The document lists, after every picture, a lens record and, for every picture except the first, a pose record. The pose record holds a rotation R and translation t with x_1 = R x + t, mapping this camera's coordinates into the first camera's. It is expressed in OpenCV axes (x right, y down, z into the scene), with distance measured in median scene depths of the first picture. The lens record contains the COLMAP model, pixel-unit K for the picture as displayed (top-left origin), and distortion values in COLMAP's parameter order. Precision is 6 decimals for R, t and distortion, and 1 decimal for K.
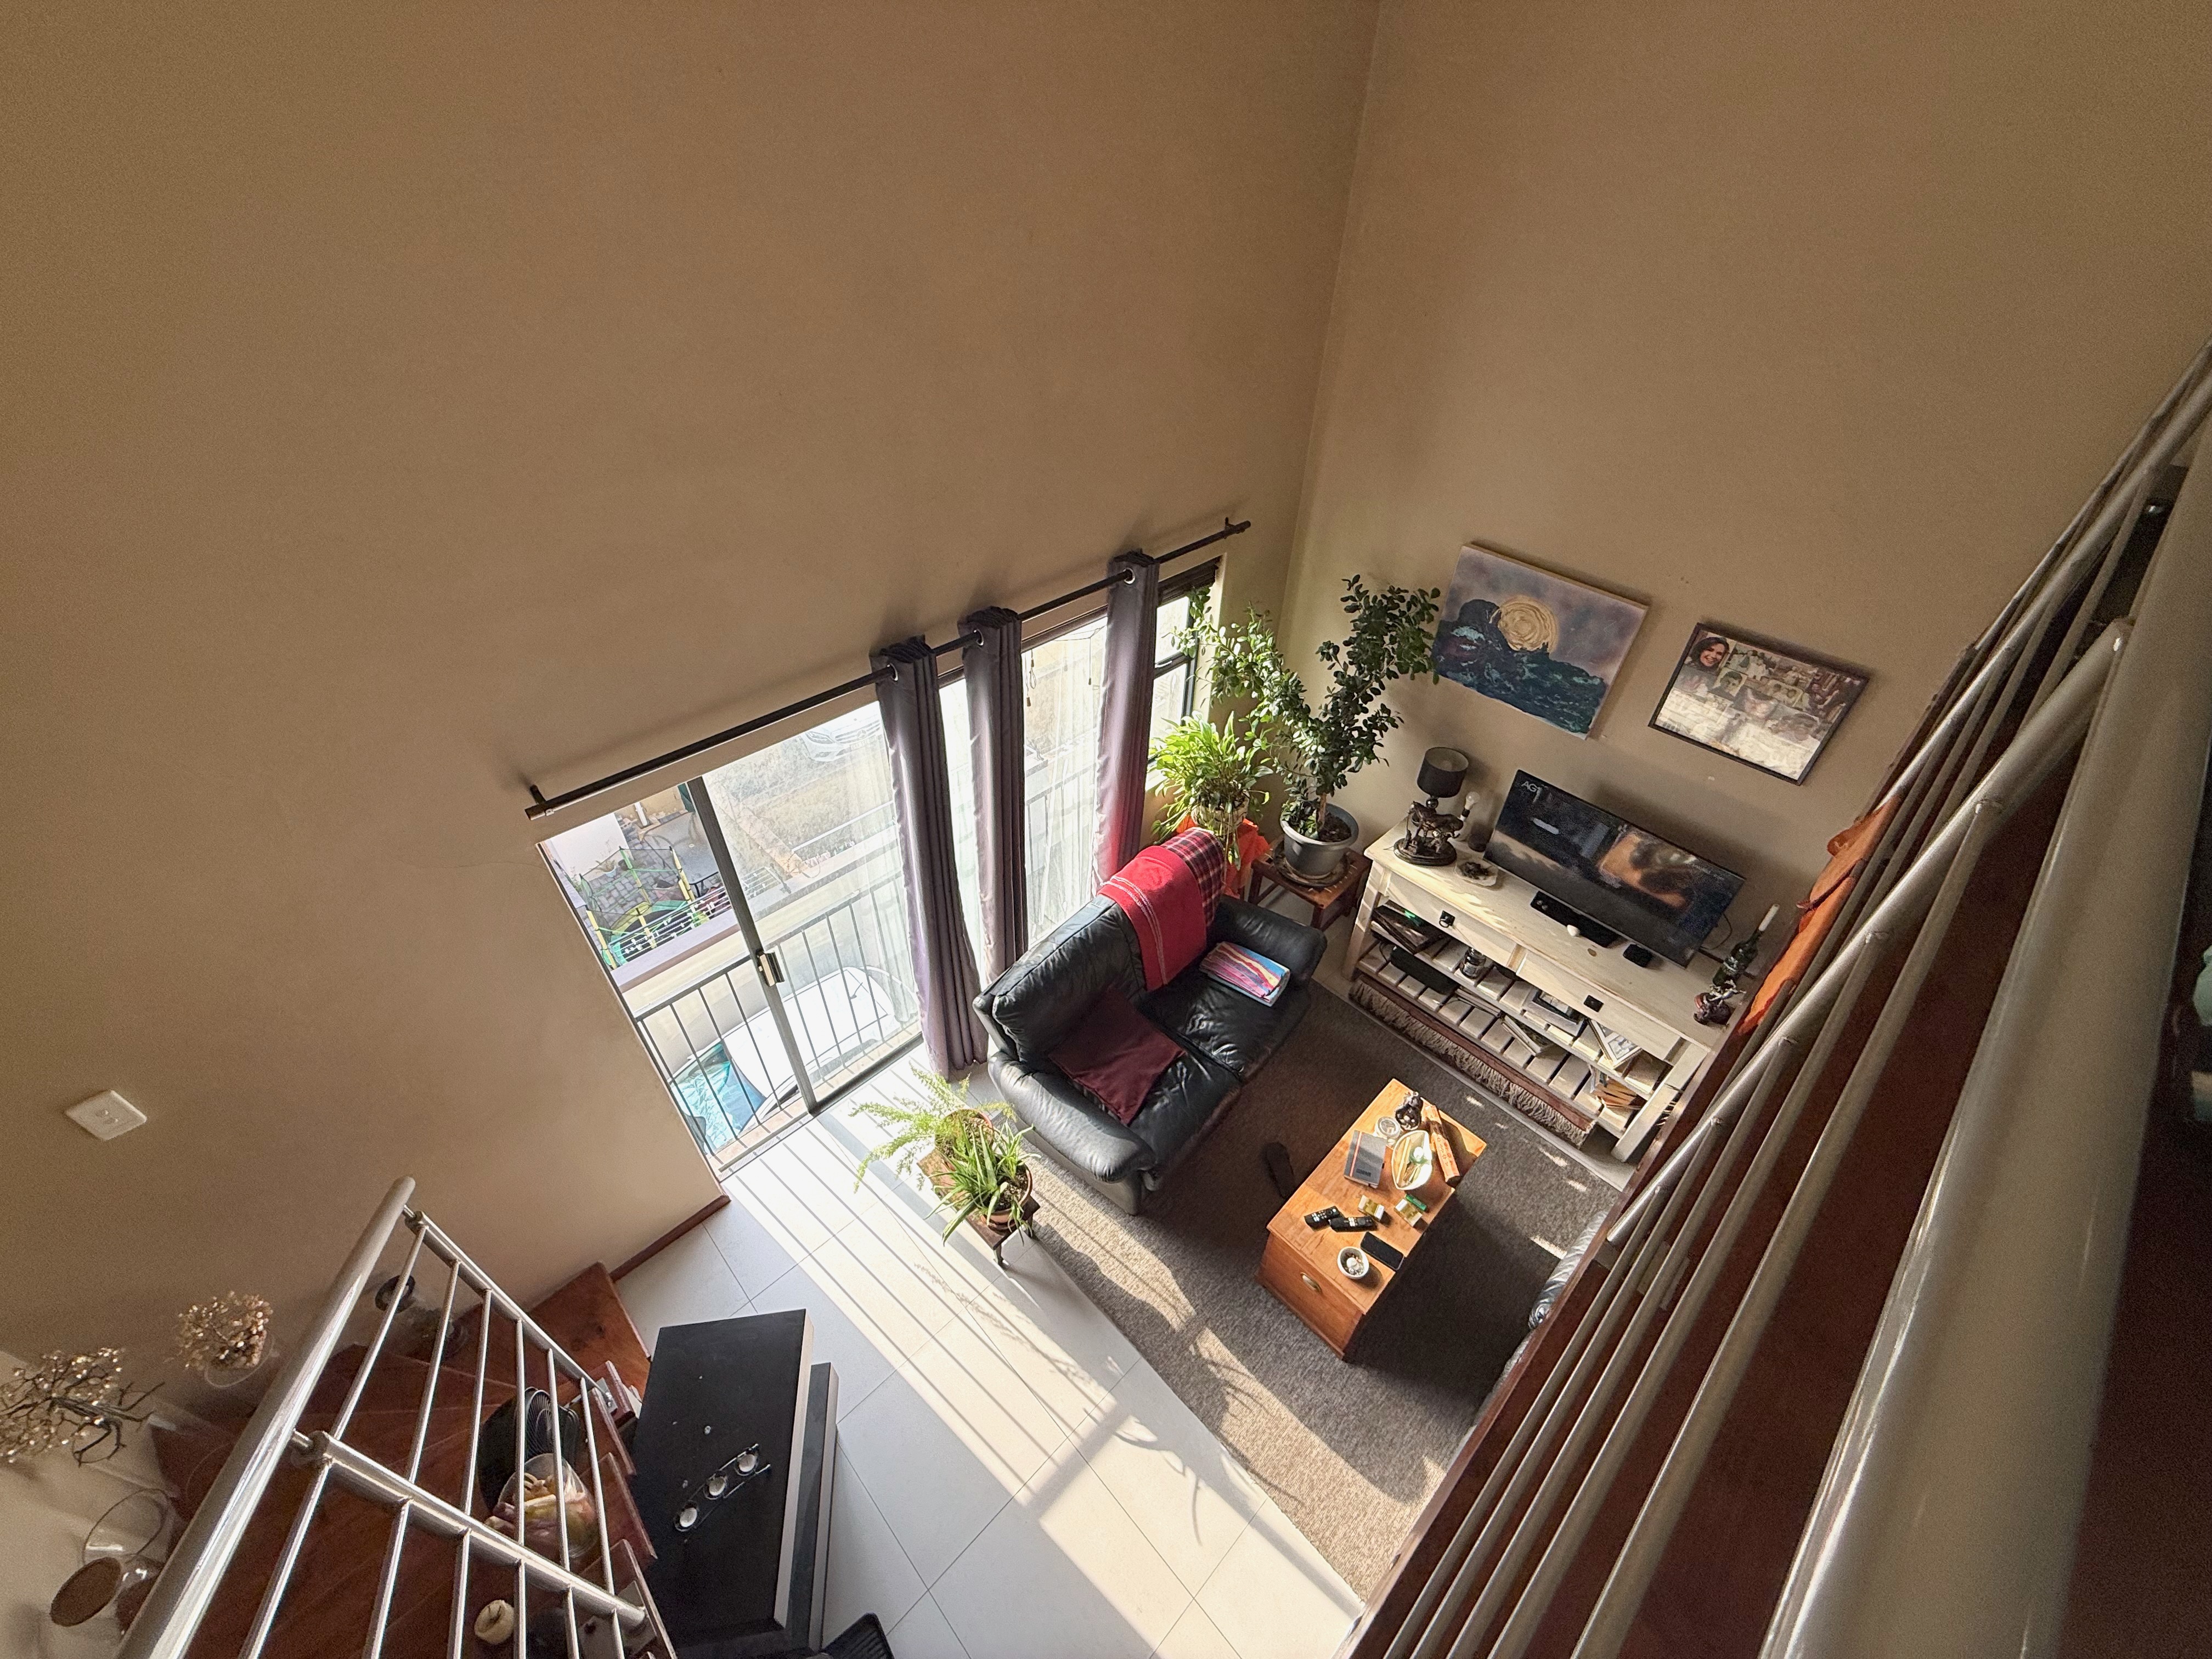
lens RADIAL K [[880.4, 0, 1099.4], [0, 880.4, 826.0], [0, 0, 1]] dist [-0.000641, 0.000129]
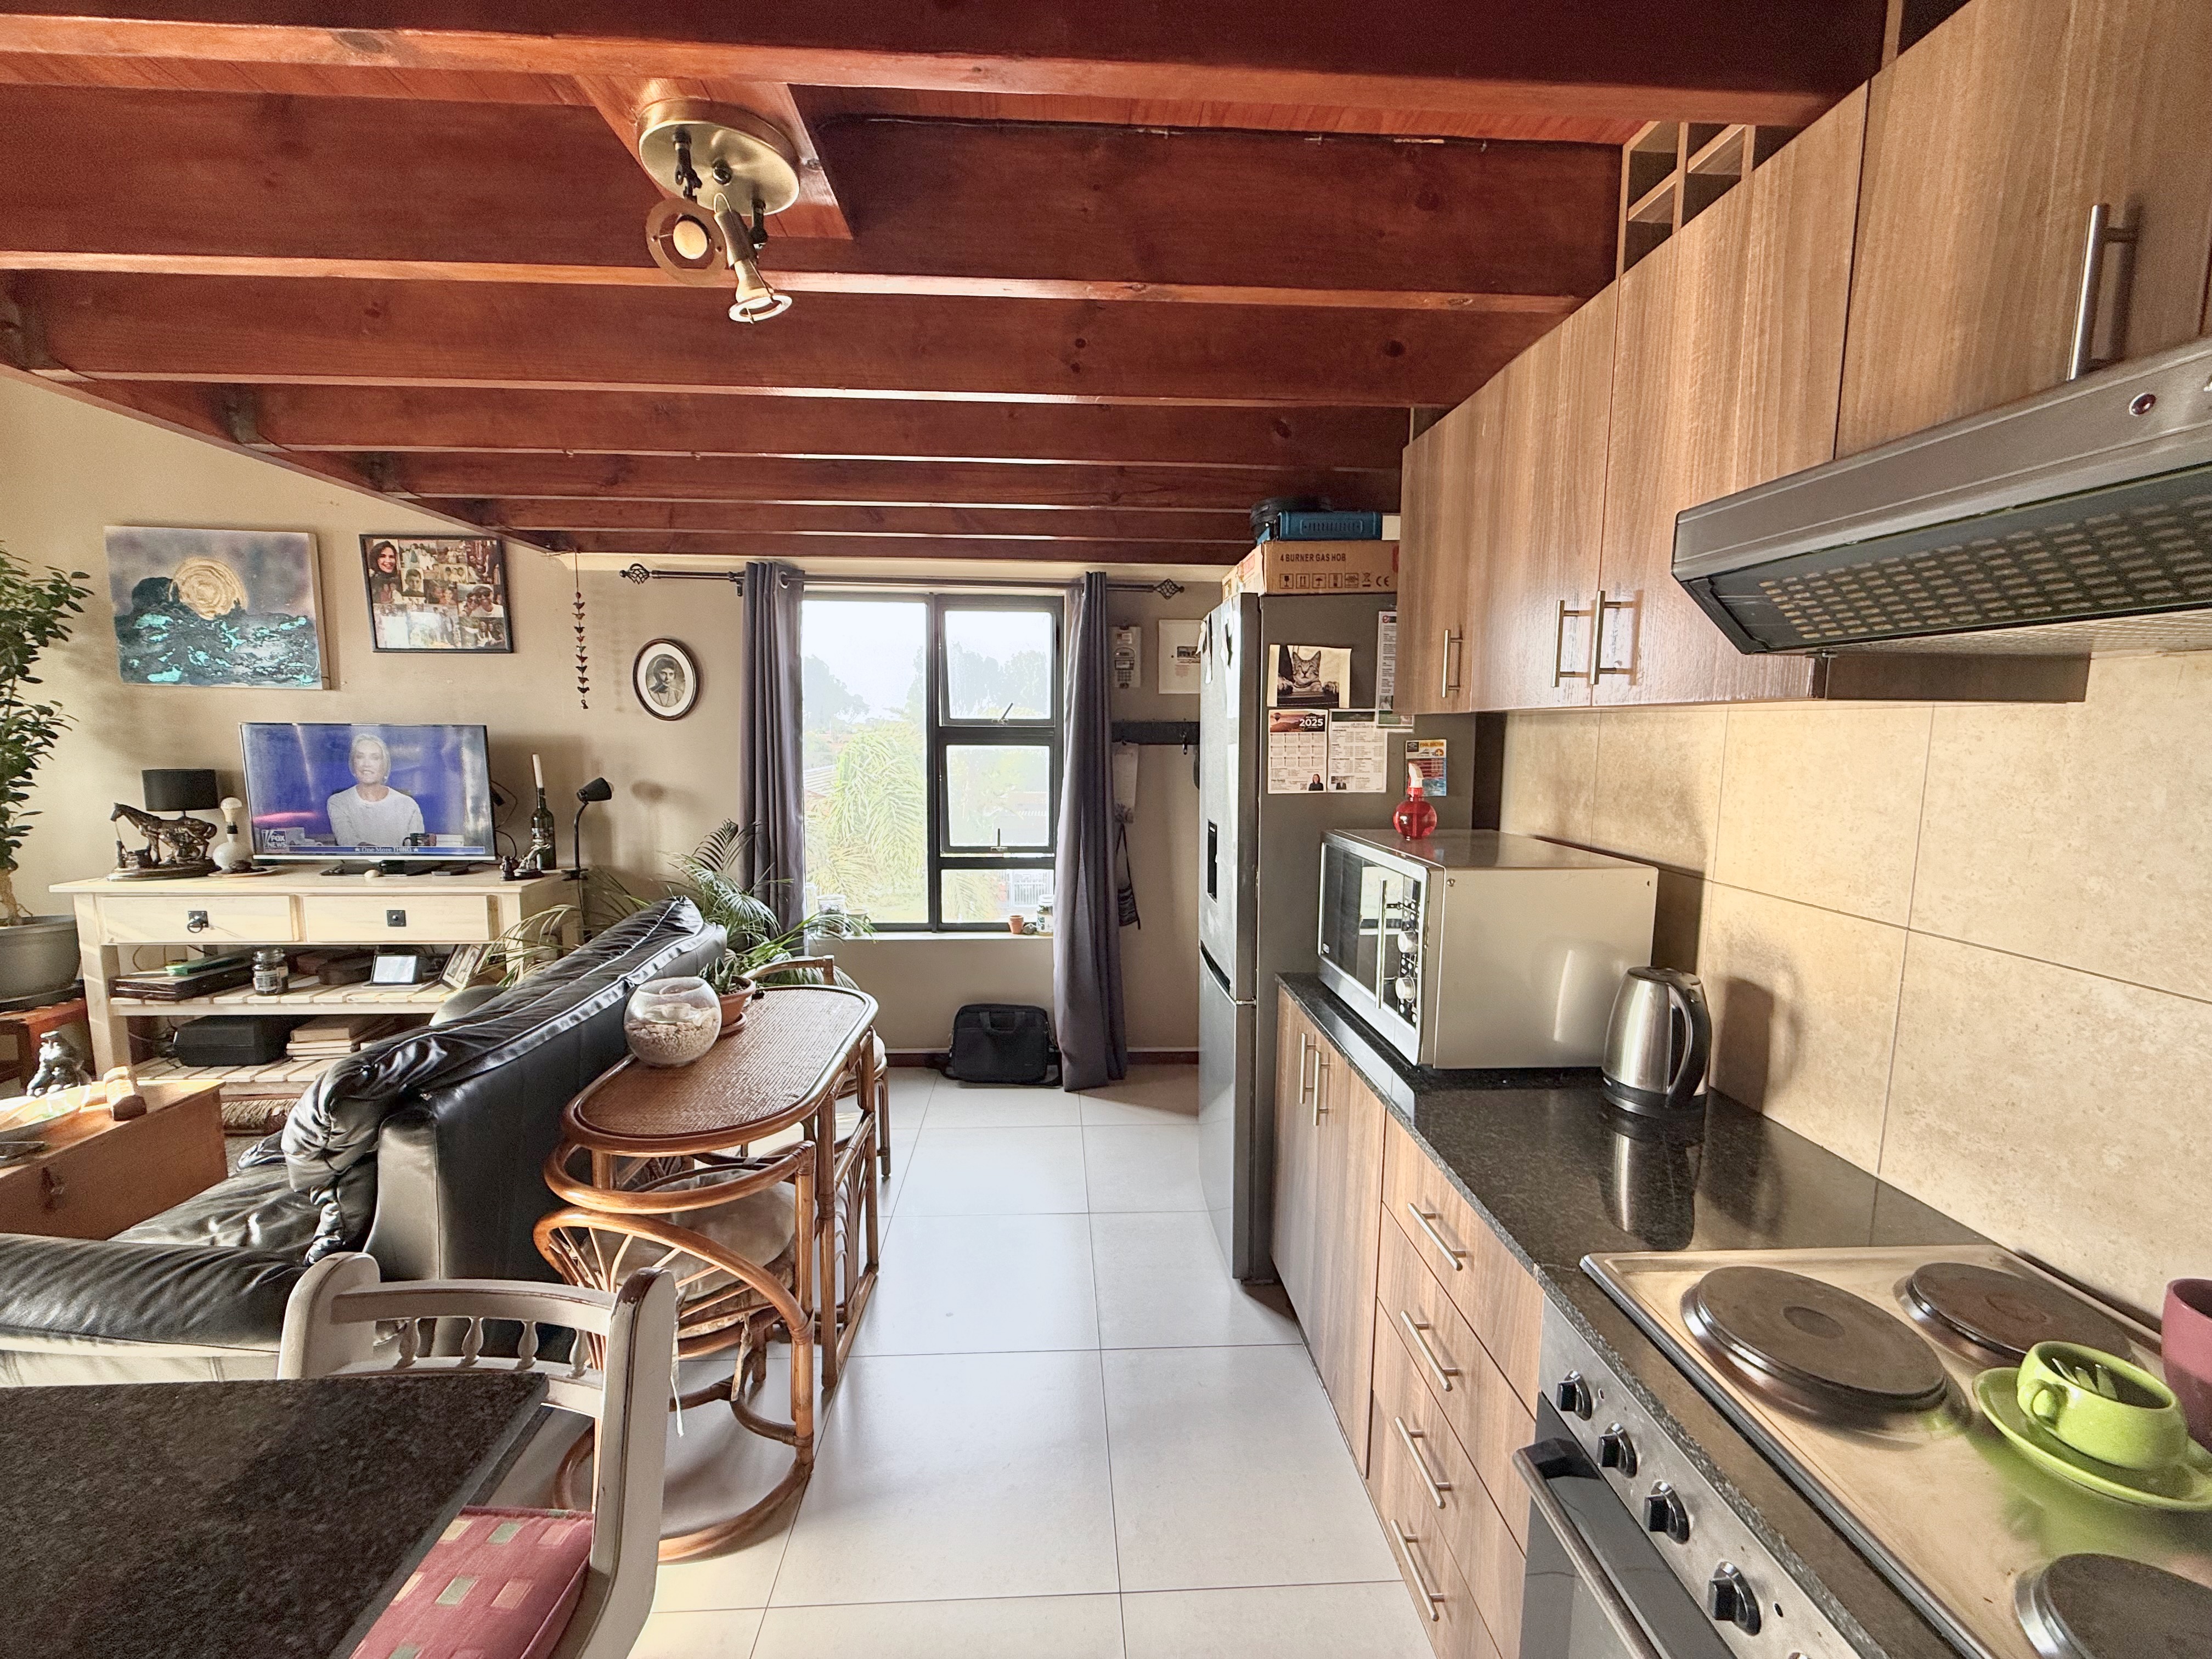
lens RADIAL K [[880.4, 0, 1099.4], [0, 880.4, 826.0], [0, 0, 1]] dist [-0.000641, 0.000129]
pose [[0.648406, -0.096910, 0.755101, 0.355334], [0.492165, 0.810081, -0.318657, 0.720971], [-0.580812, 0.578253, 0.572957, 0.052437]]
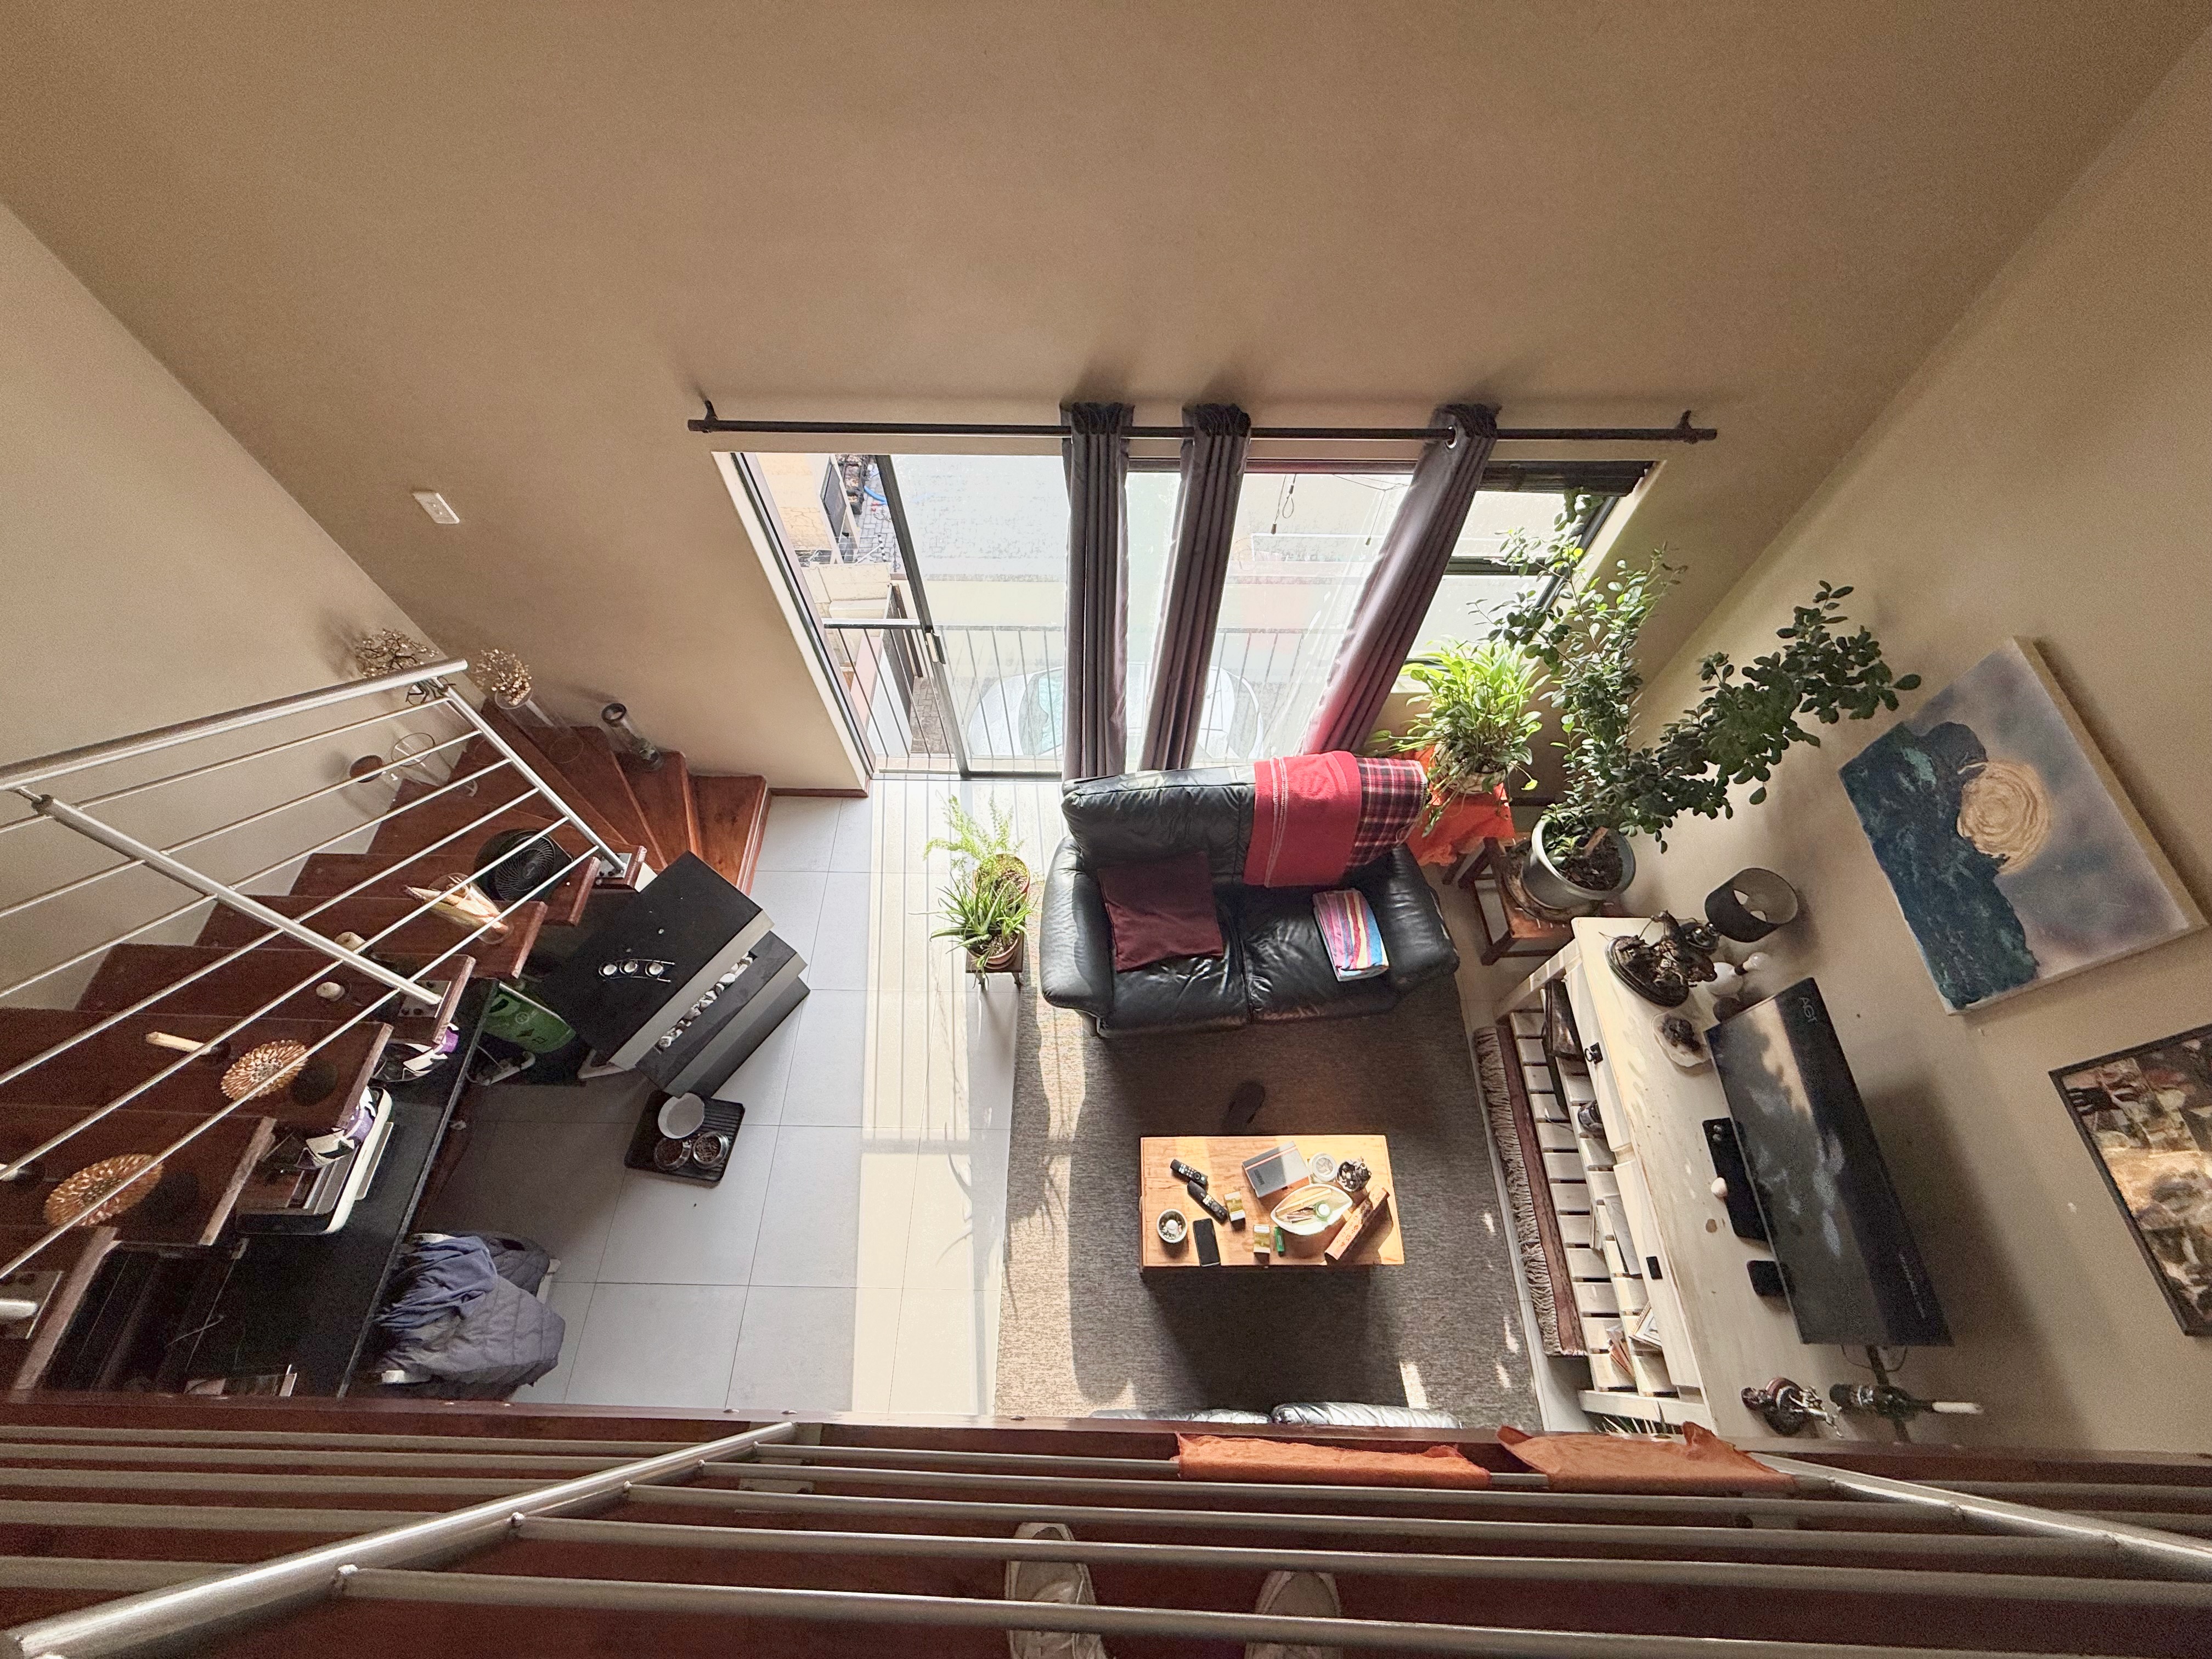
lens RADIAL K [[880.4, 0, 1099.4], [0, 880.4, 826.0], [0, 0, 1]] dist [-0.000641, 0.000129]
pose [[0.709499, 0.601495, -0.367173, 0.268300], [-0.444427, 0.786267, 0.429265, -0.198256], [0.546896, -0.141382, 0.825176, 0.174401]]
